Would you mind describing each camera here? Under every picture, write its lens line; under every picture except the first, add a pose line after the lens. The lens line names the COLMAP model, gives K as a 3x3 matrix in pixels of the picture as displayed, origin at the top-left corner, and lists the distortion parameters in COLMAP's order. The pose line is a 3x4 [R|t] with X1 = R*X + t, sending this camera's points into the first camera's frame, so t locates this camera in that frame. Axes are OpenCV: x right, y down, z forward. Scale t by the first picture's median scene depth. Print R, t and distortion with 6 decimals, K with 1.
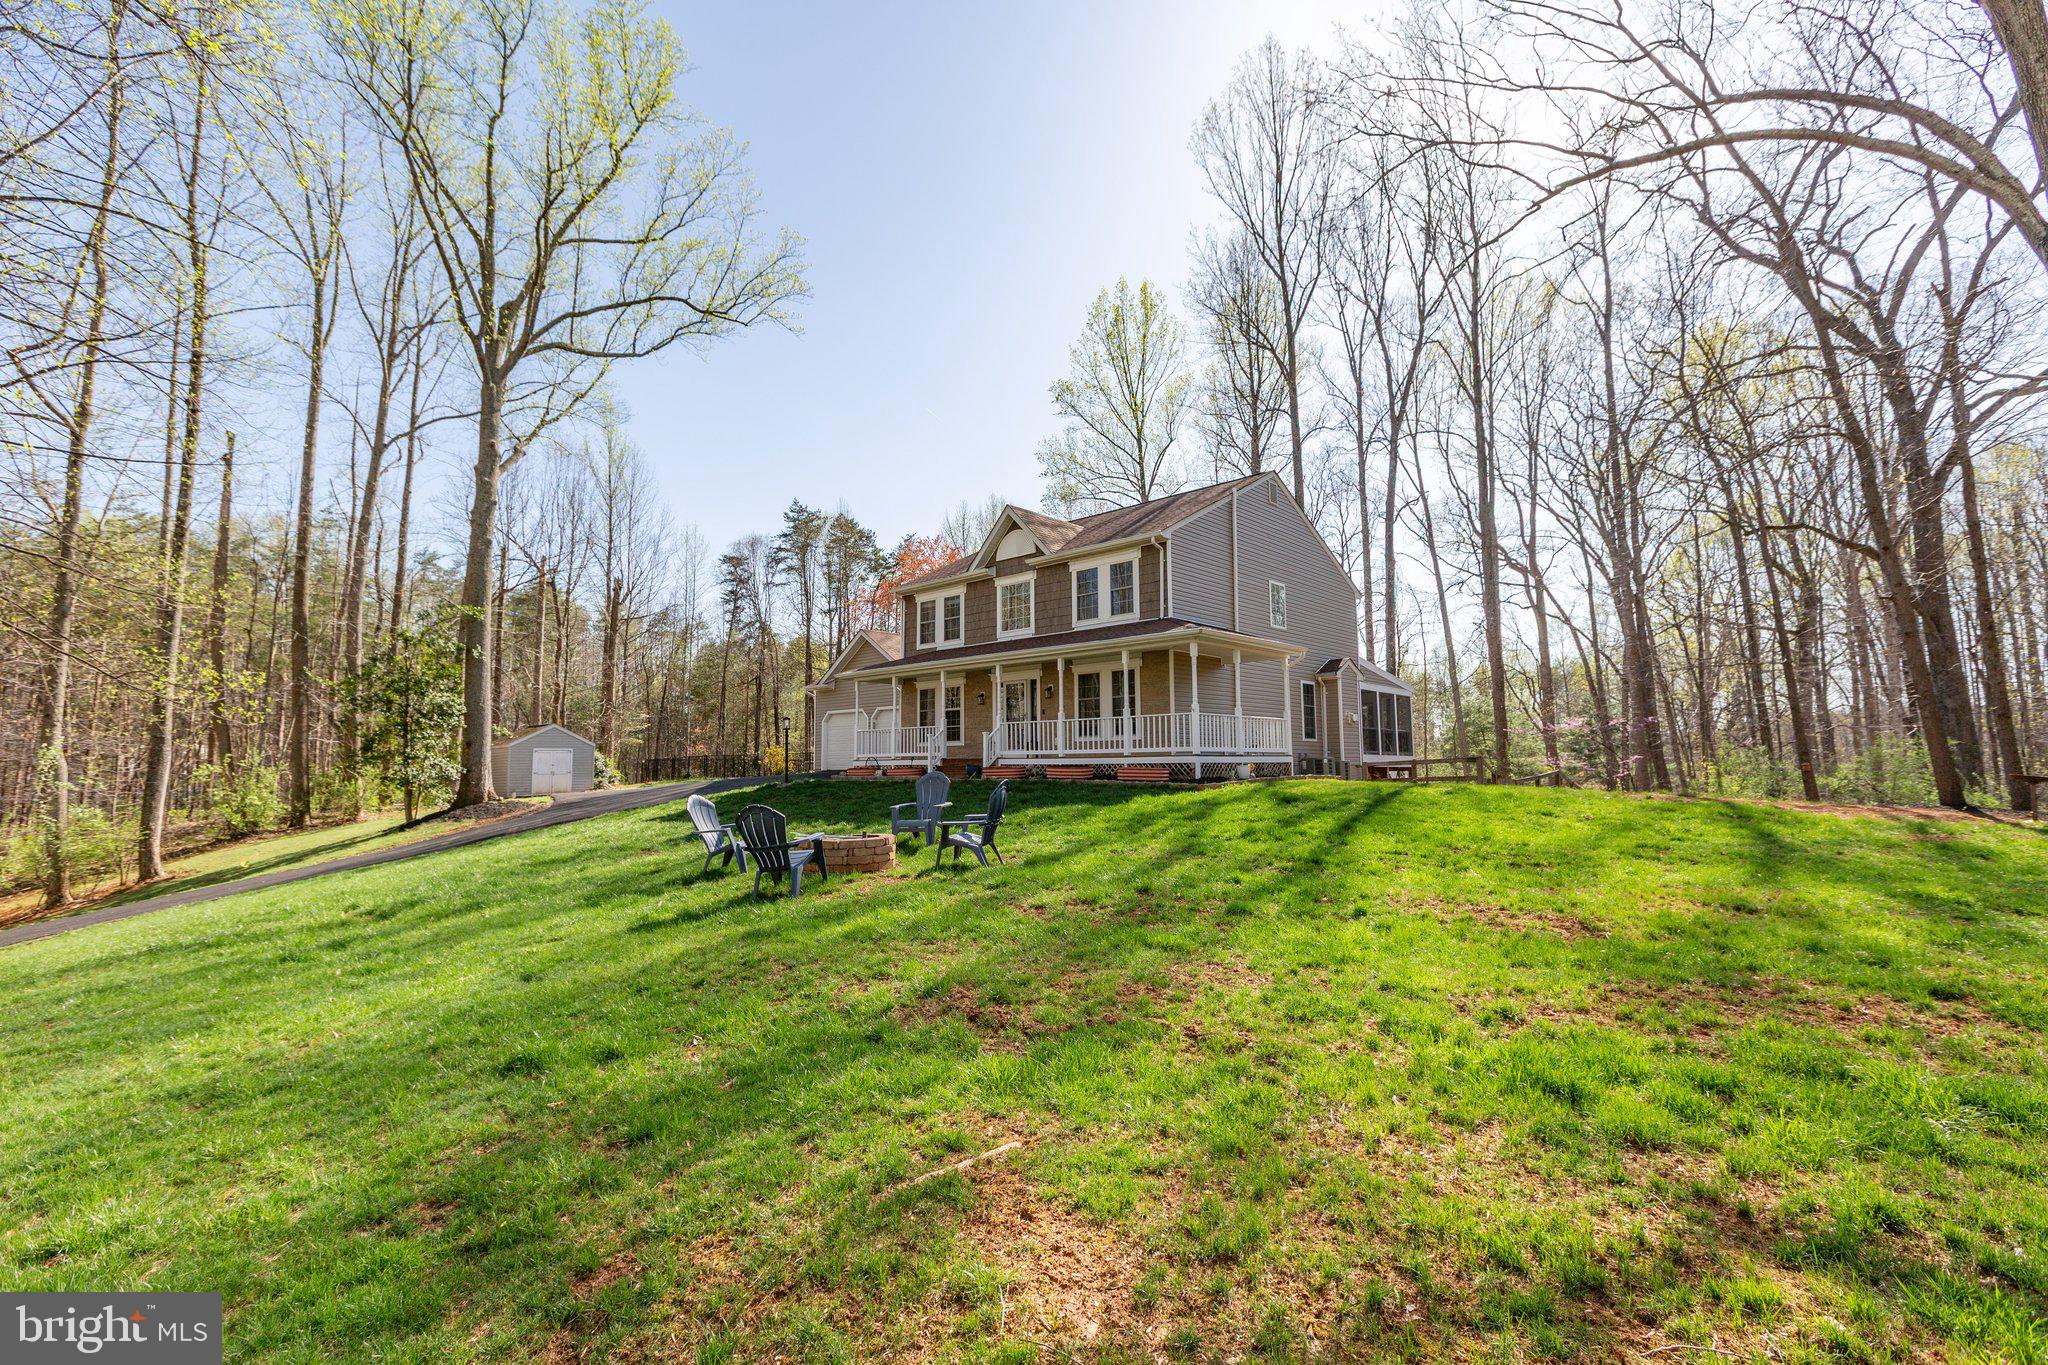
lens RADIAL K [[910.0, 0, 1024.0], [0, 910.0, 682.5], [0, 0, 1]] dist [0.000498, 0.000016]
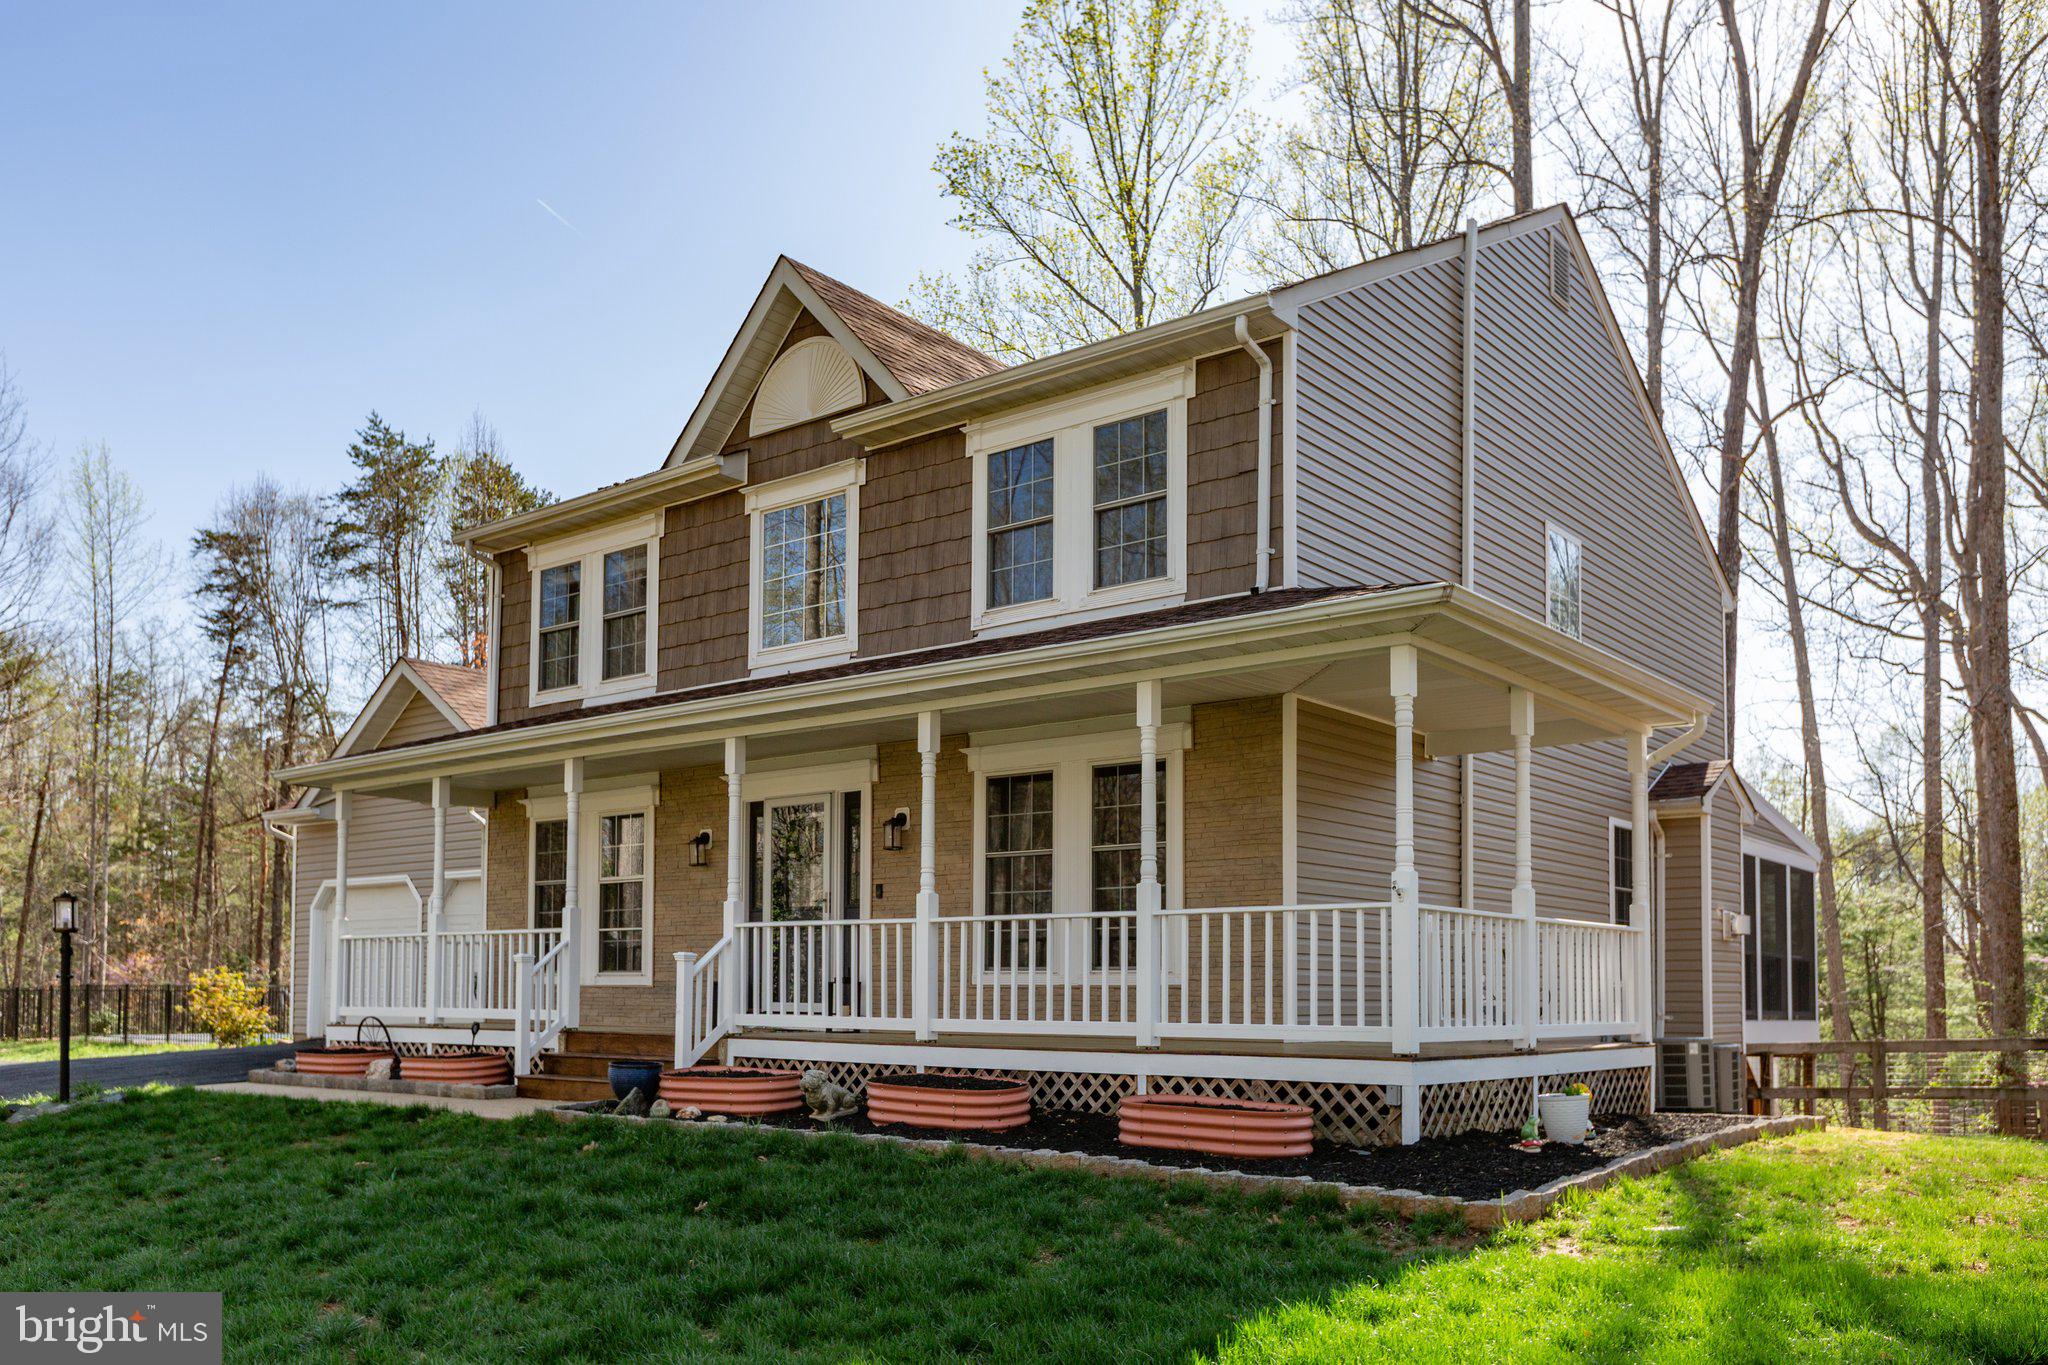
lens RADIAL K [[1660.5, 0, 1025.2], [0, 1660.5, 724.7], [0, 0, 1]] dist [0.036292, -0.001724]
pose [[0.996590, 0.026217, 0.078239, 0.025209], [-0.020668, 0.997269, -0.070910, 0.013614], [-0.079885, 0.069051, 0.994410, 0.389276]]
